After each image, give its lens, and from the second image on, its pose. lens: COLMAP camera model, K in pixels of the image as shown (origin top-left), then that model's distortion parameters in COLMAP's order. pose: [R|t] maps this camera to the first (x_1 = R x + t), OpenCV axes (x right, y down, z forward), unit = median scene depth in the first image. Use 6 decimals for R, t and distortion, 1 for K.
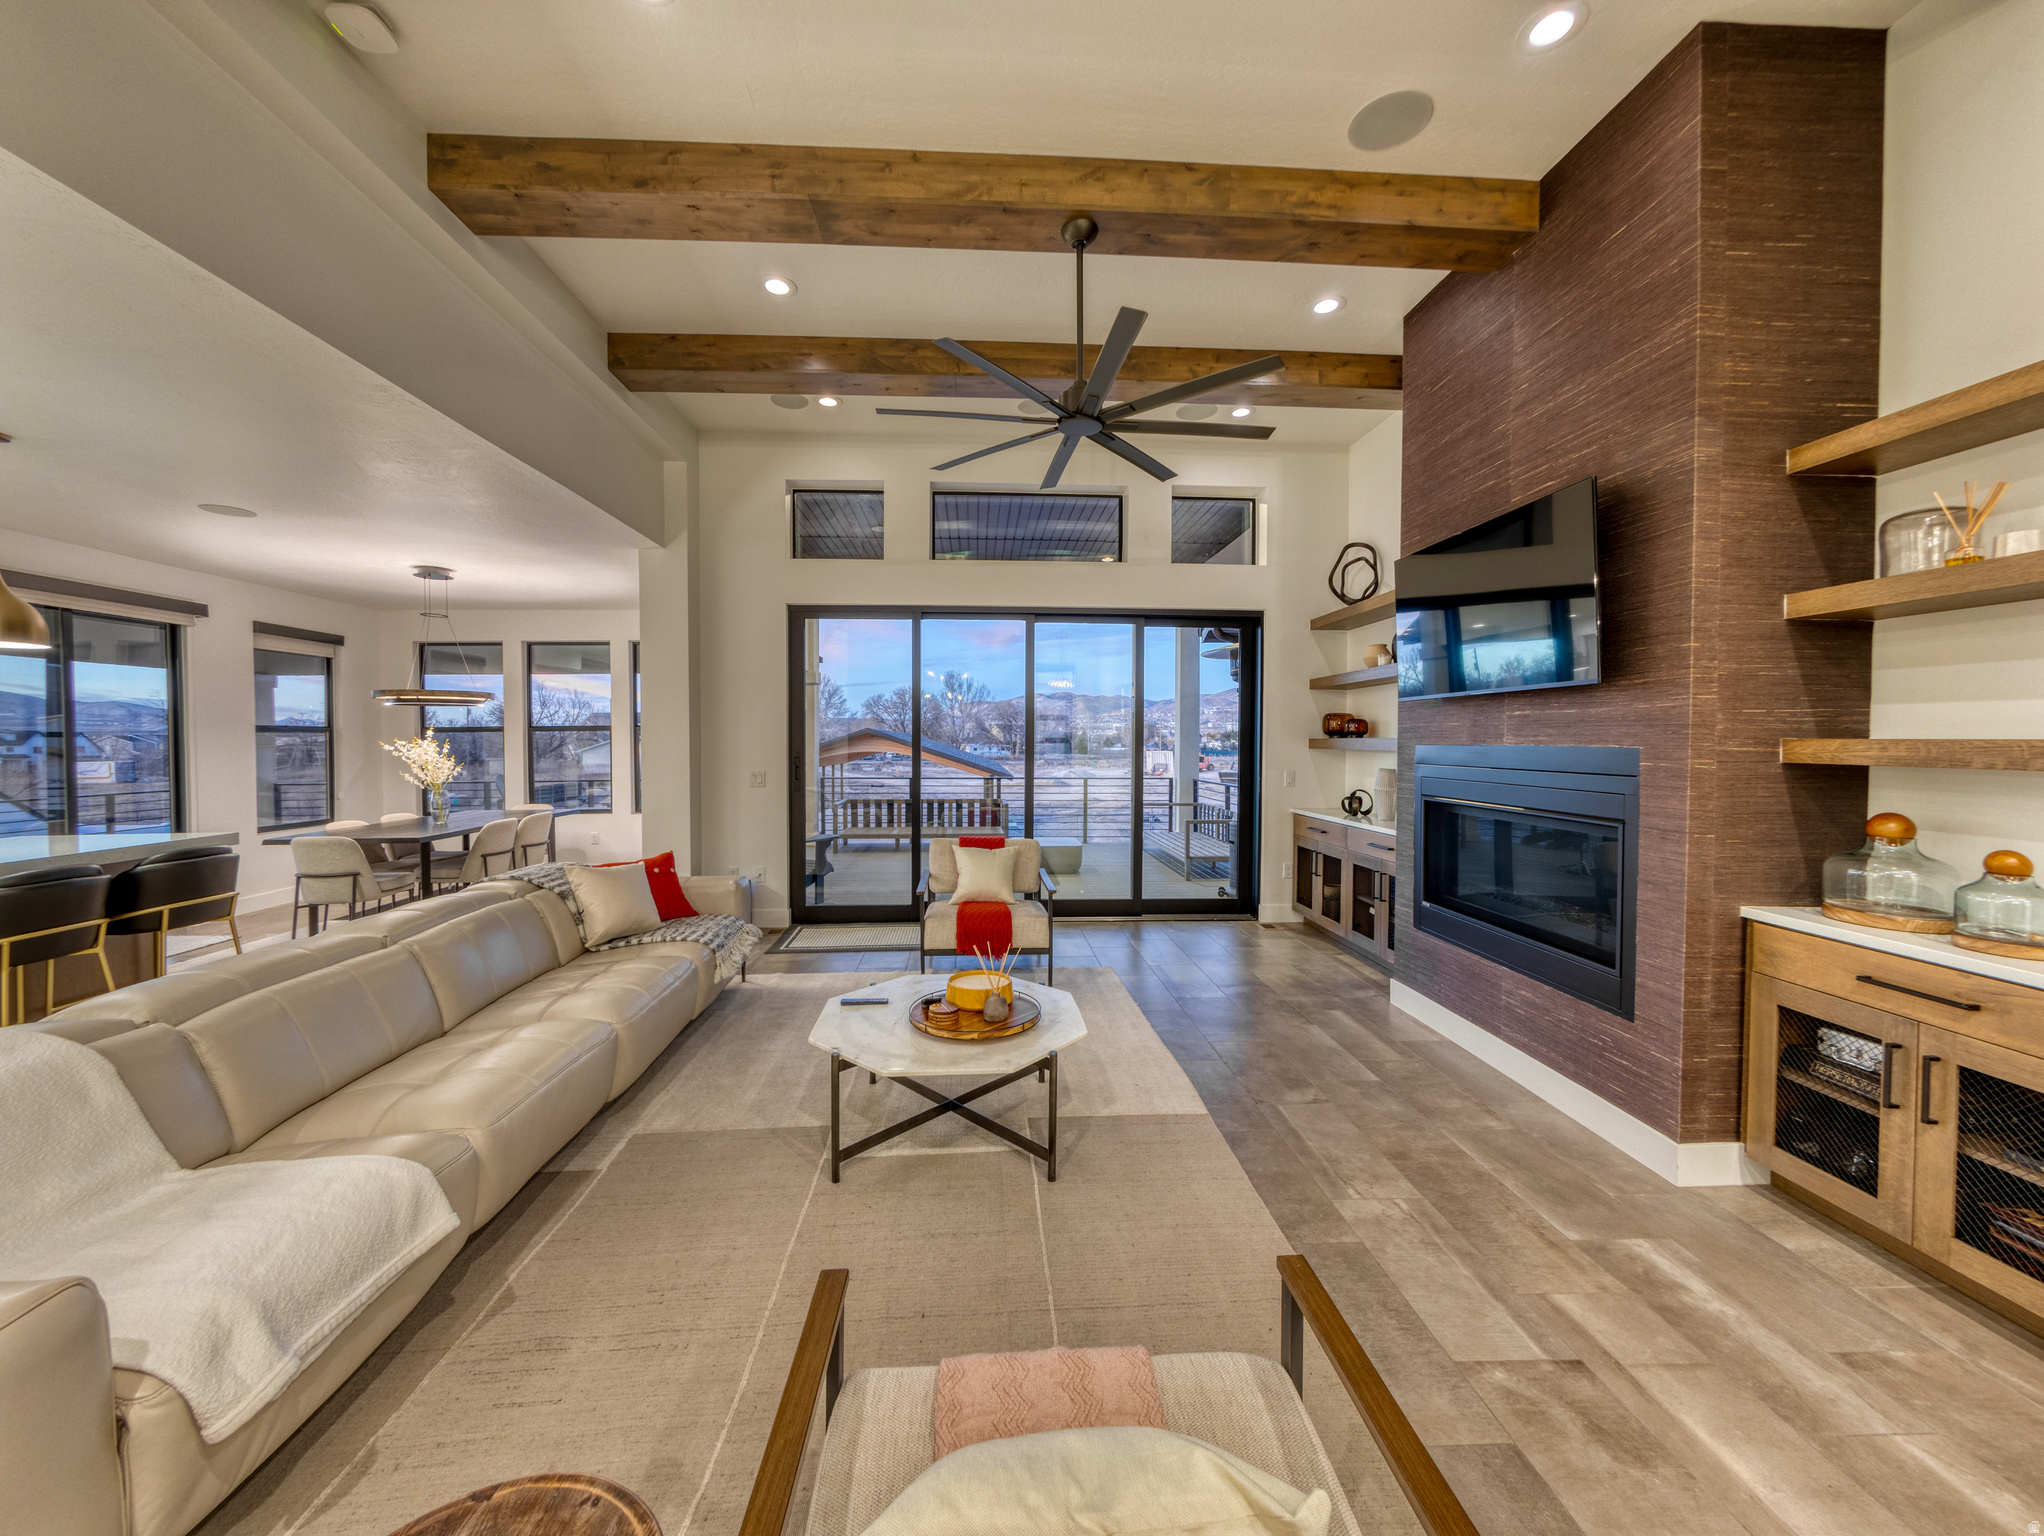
lens RADIAL K [[770.3, 0, 1011.2], [0, 770.3, 743.8], [0, 0, 1]] dist [0.000071, 0.000214]
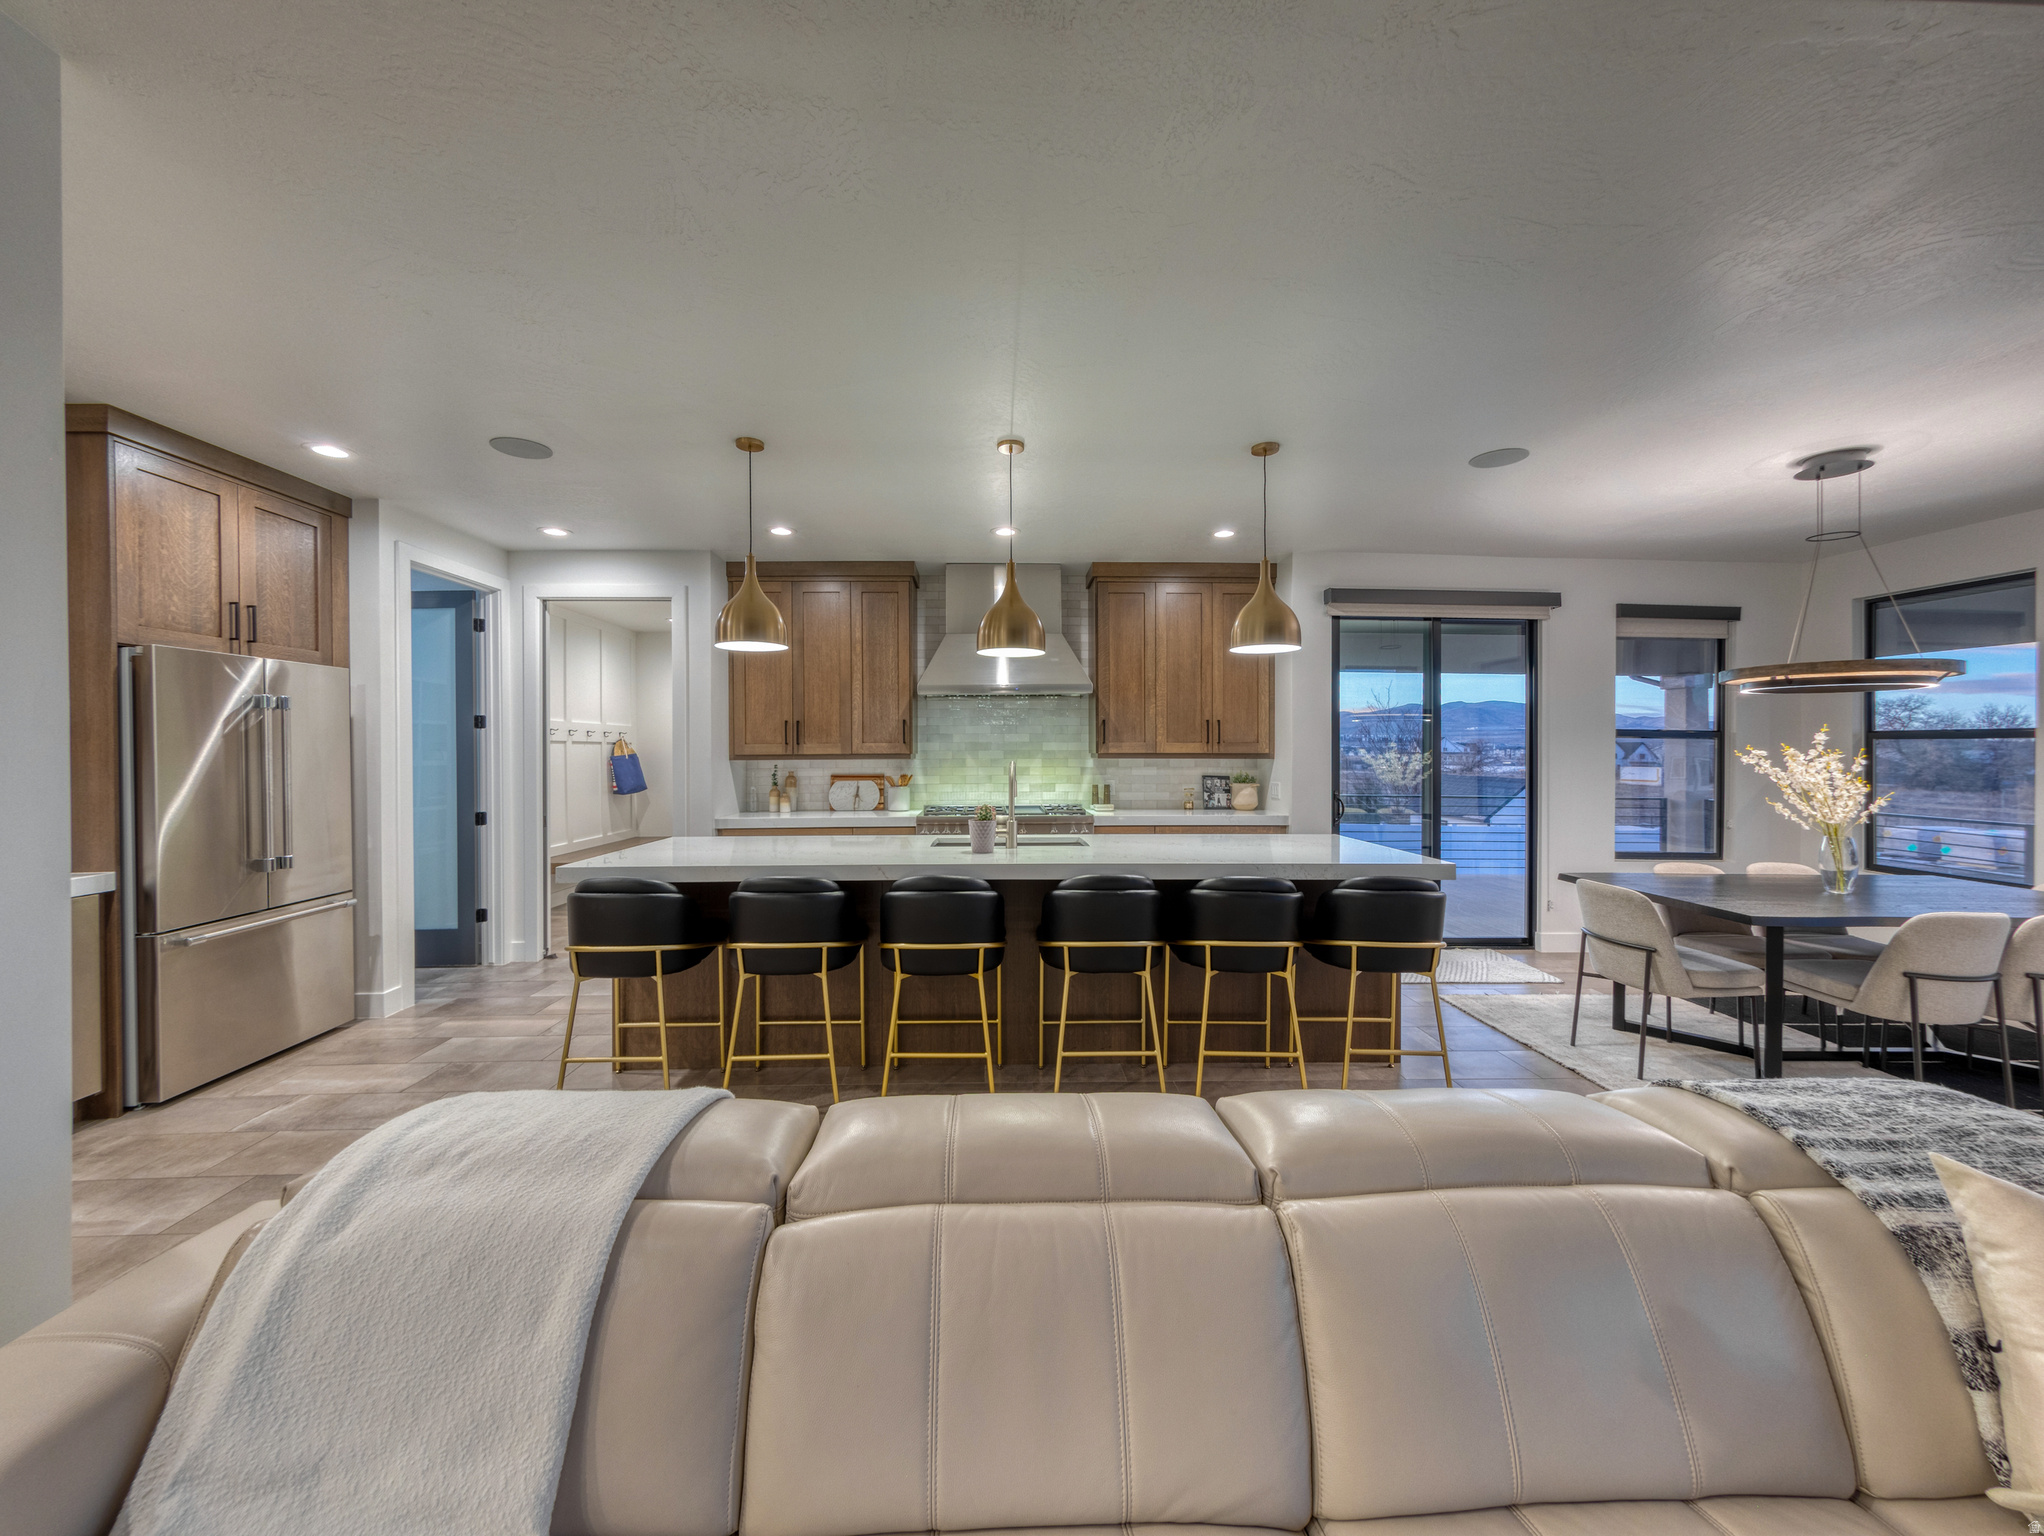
lens RADIAL K [[770.3, 0, 1011.2], [0, 770.3, 743.8], [0, 0, 1]] dist [0.000071, 0.000214]
pose [[0.001193, 0.005440, -0.999984, -0.163724], [-0.020472, 0.999776, 0.005414, 0.000587], [0.999790, 0.020466, 0.001304, 0.377414]]
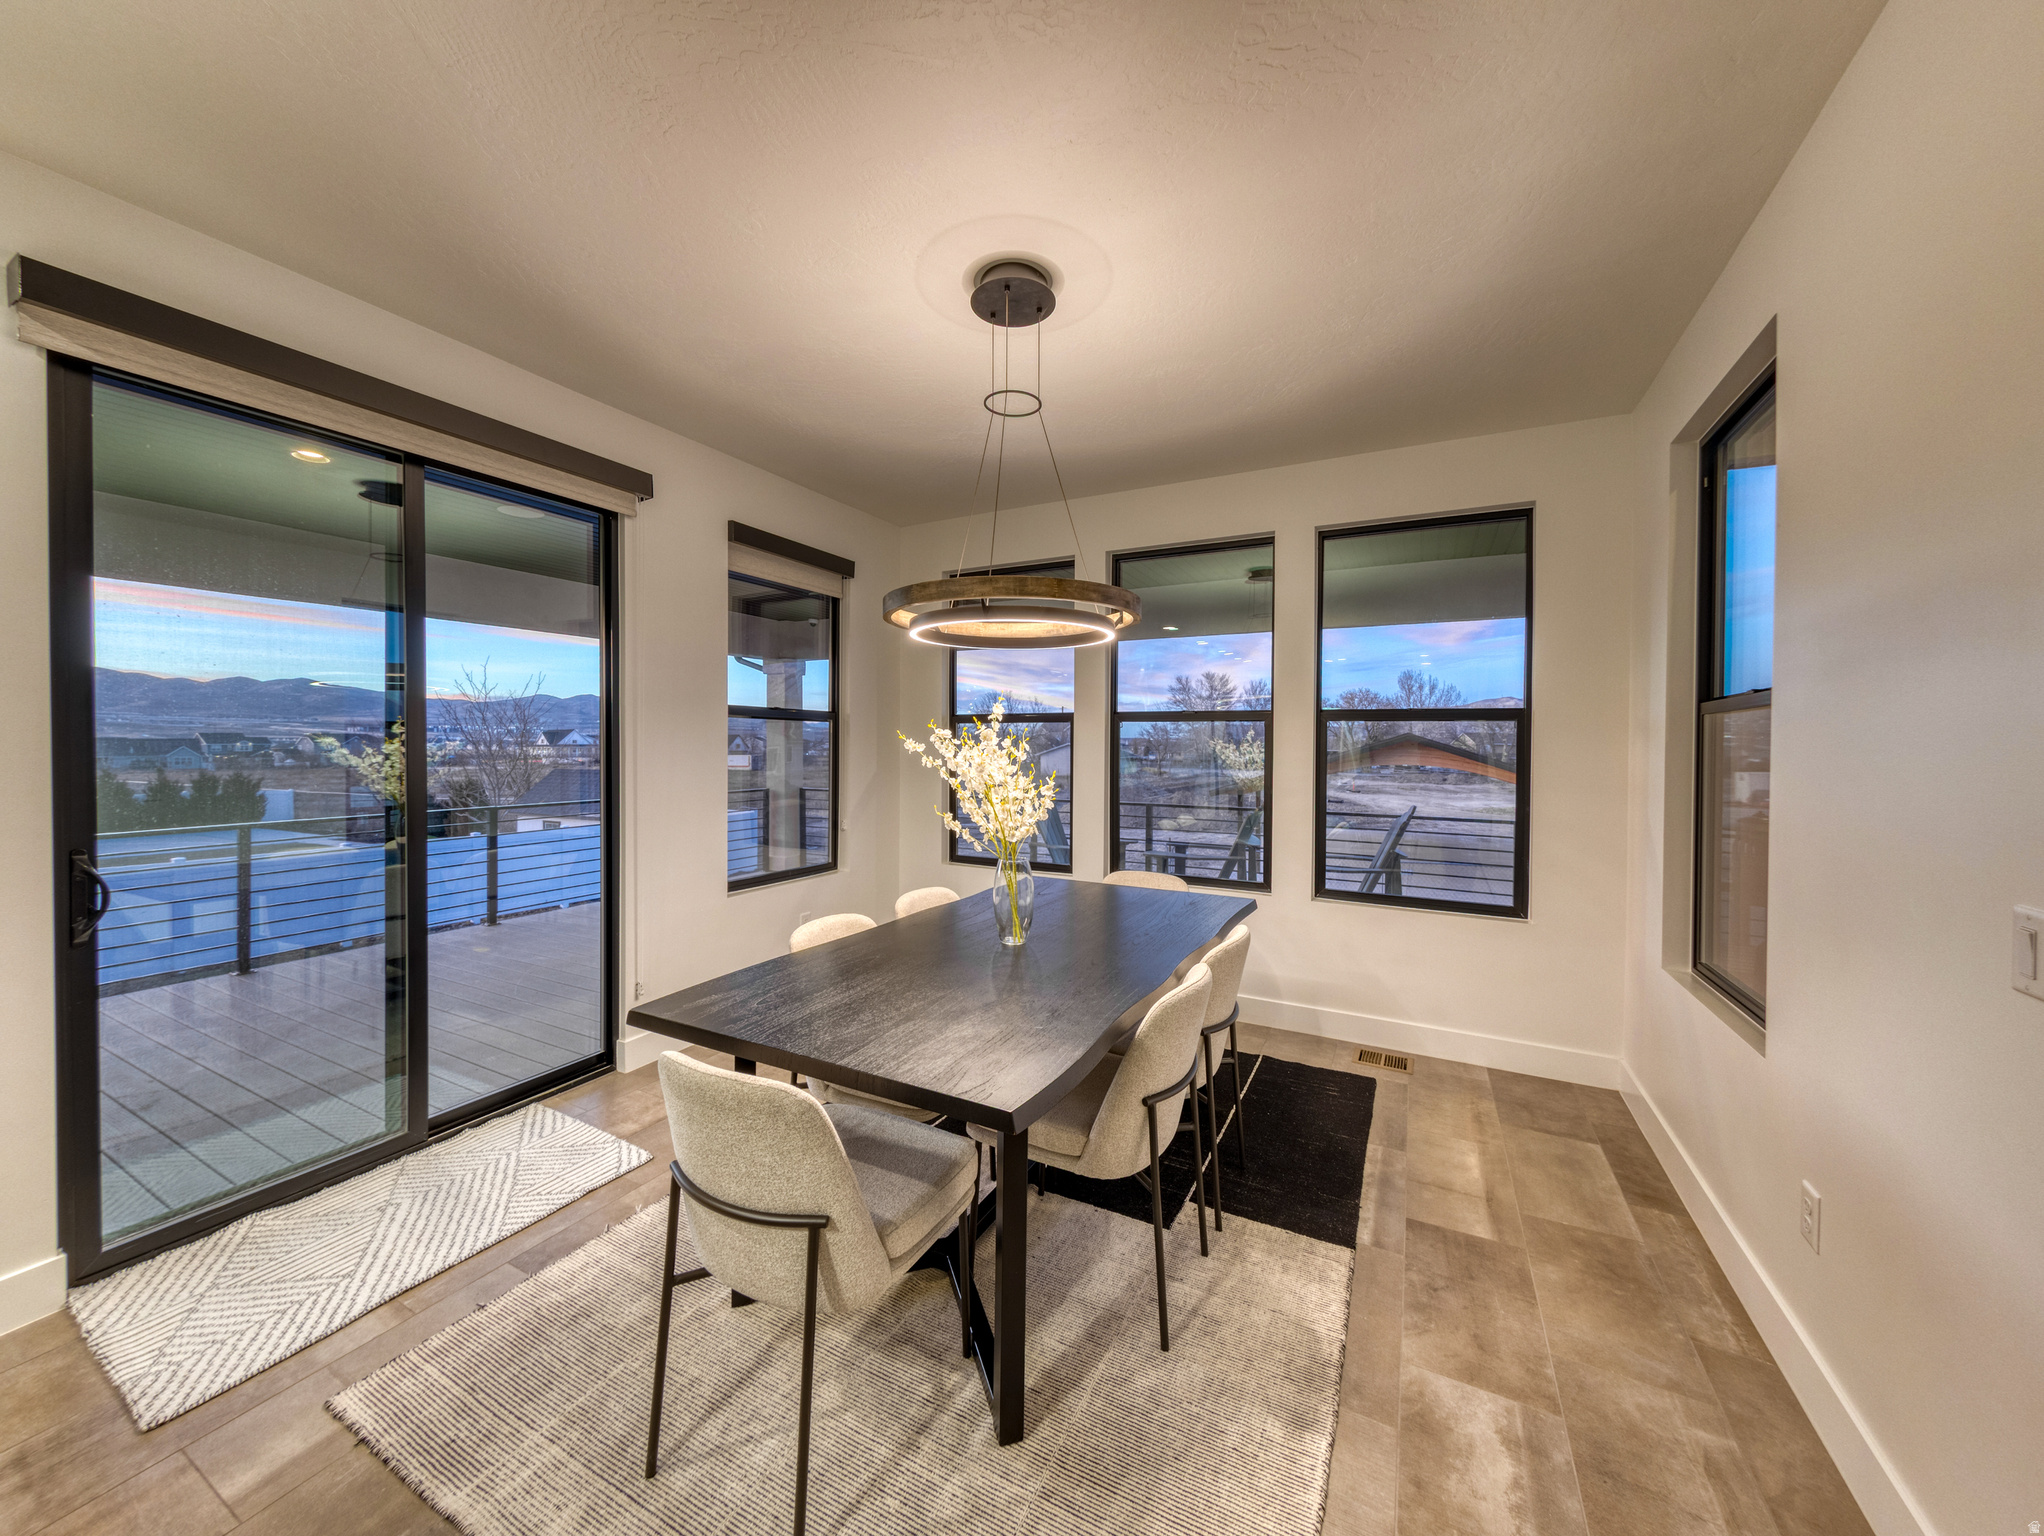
lens RADIAL K [[770.3, 0, 1011.2], [0, 770.3, 743.8], [0, 0, 1]] dist [0.000071, 0.000214]
pose [[0.856430, 0.011537, -0.516134, -0.552179], [-0.016185, 0.999859, -0.004507, 0.004386], [0.516009, 0.012213, 0.856496, 0.675276]]
